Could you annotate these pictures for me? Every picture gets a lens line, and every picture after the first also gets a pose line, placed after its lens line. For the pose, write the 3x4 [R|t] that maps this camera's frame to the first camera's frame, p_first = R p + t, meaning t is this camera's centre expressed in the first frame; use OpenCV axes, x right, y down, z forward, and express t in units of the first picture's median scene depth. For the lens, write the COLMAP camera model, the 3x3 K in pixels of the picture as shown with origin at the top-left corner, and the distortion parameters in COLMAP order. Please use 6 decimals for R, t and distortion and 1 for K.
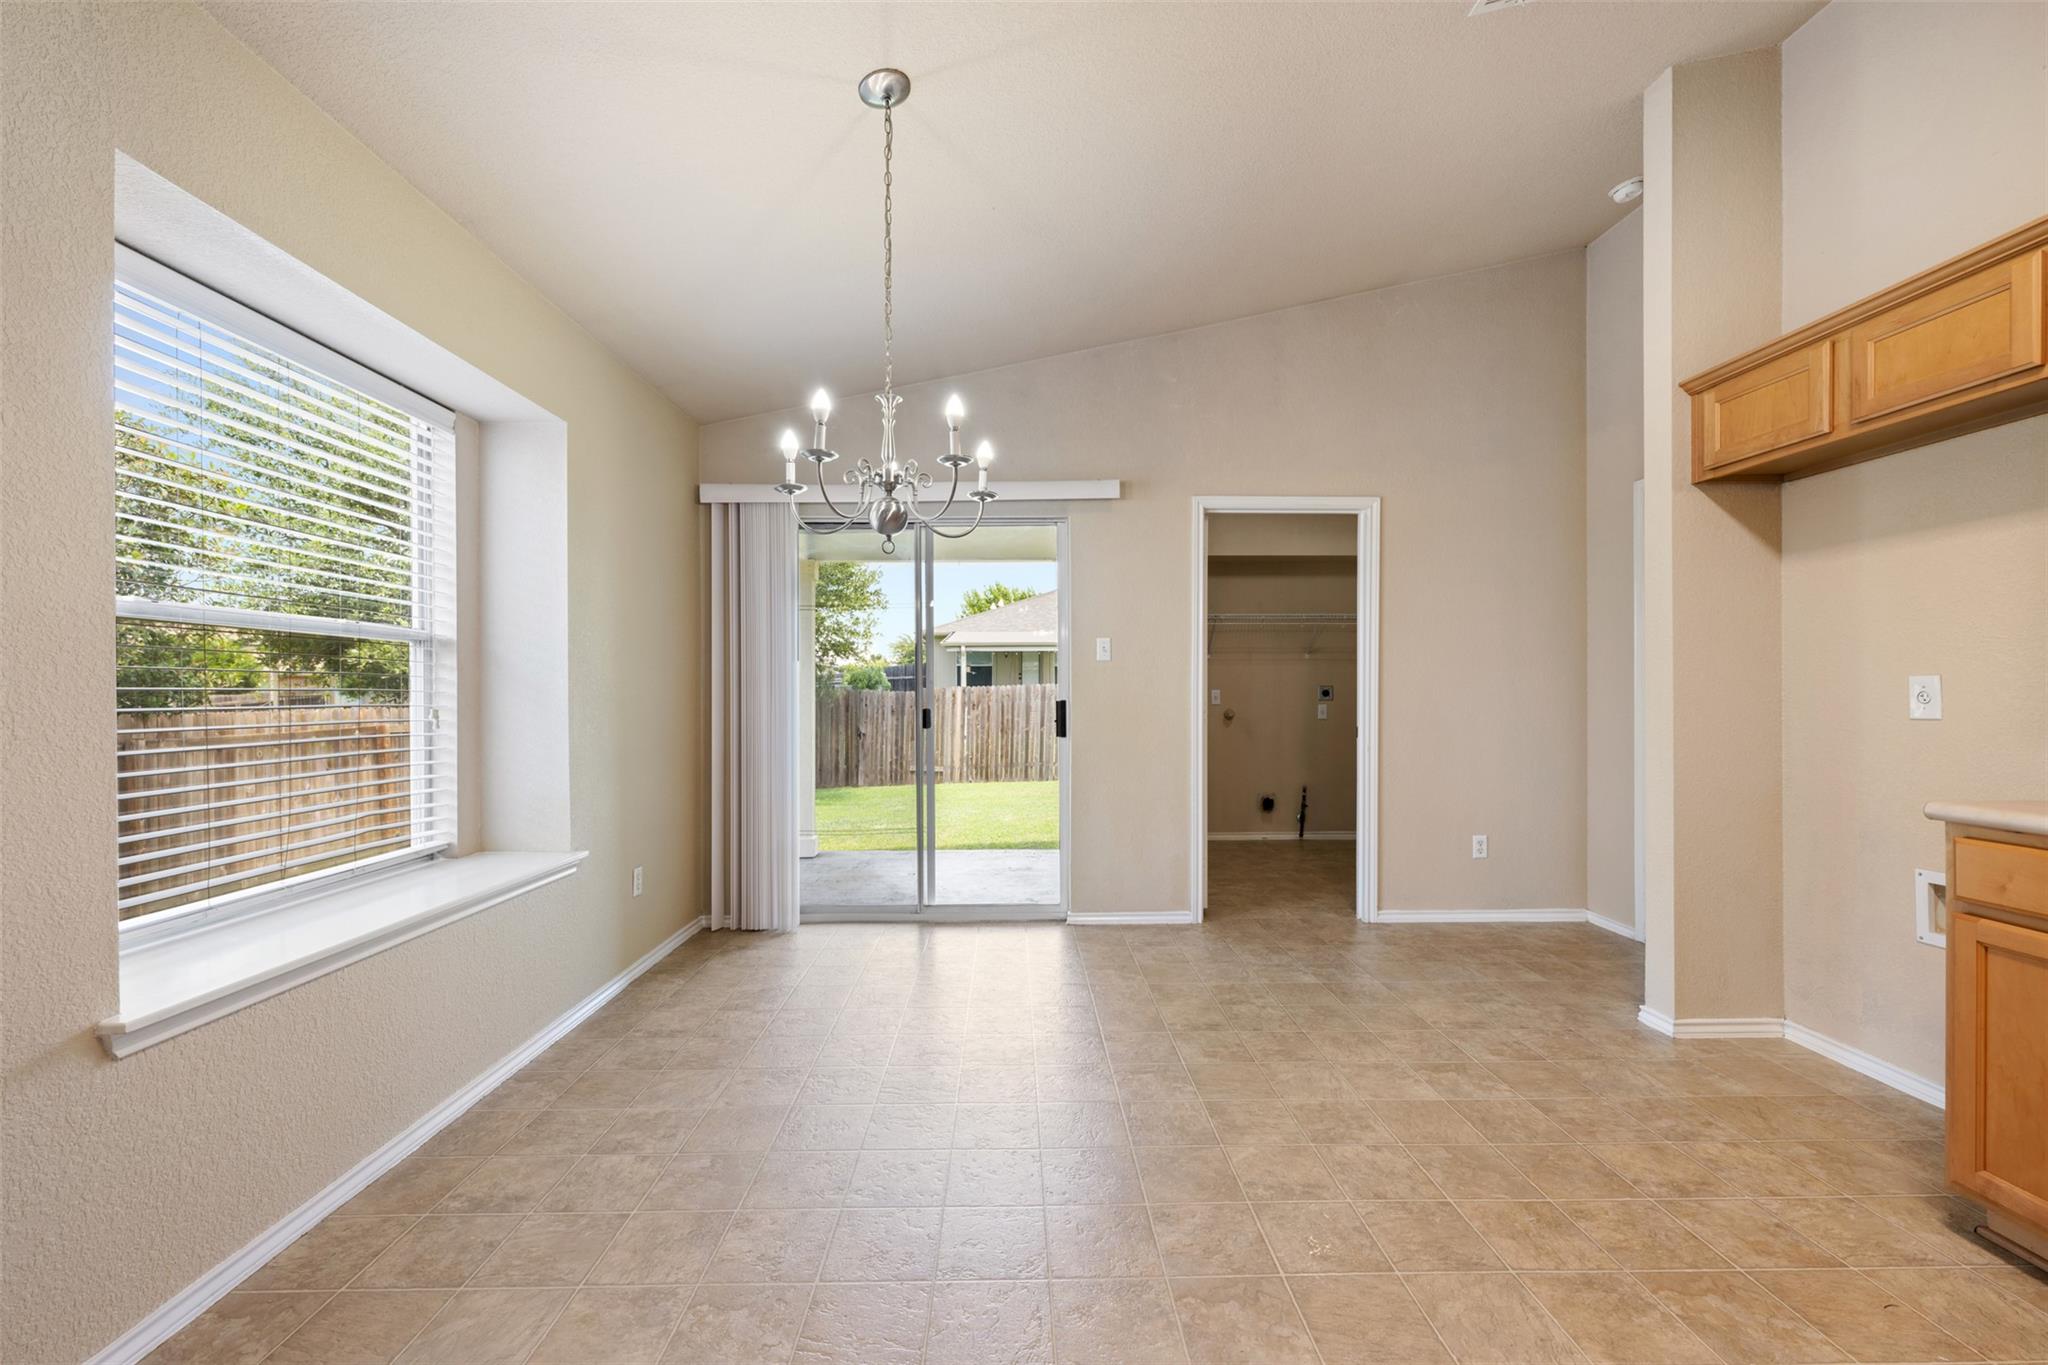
lens RADIAL K [[824.6, 0, 1022.0], [0, 824.6, 694.5], [0, 0, 1]] dist [0.000187, 0.000071]
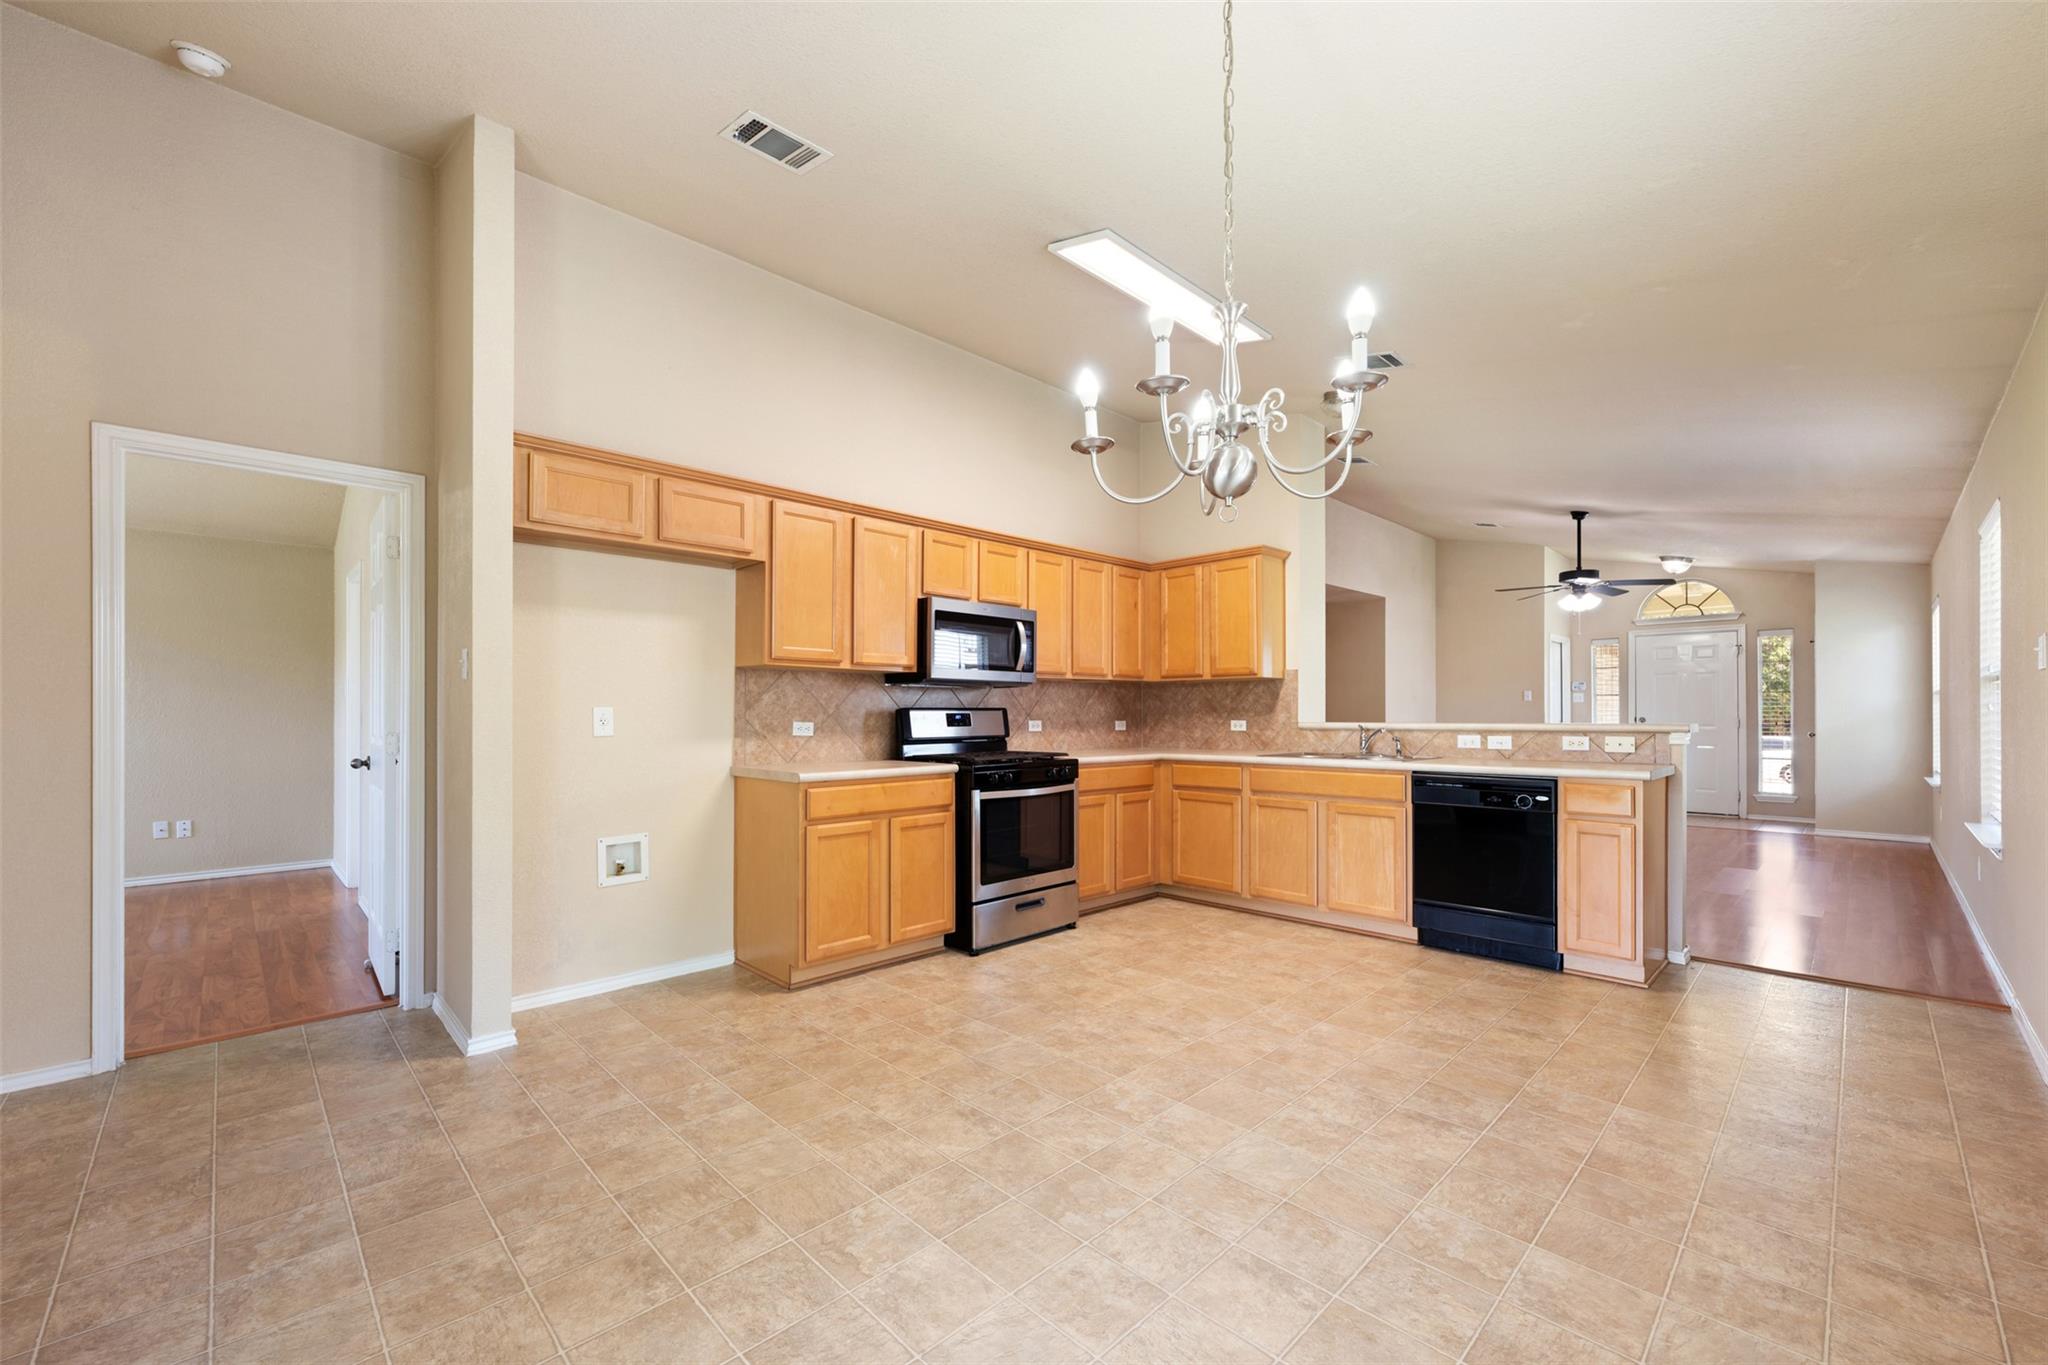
lens RADIAL K [[824.6, 0, 1022.0], [0, 824.6, 694.5], [0, 0, 1]] dist [0.000187, 0.000071]
pose [[-0.693980, 0.023136, 0.719622, -0.531187], [0.006427, 0.999643, -0.025940, -0.003228], [-0.719965, -0.013377, -0.693881, 1.551895]]
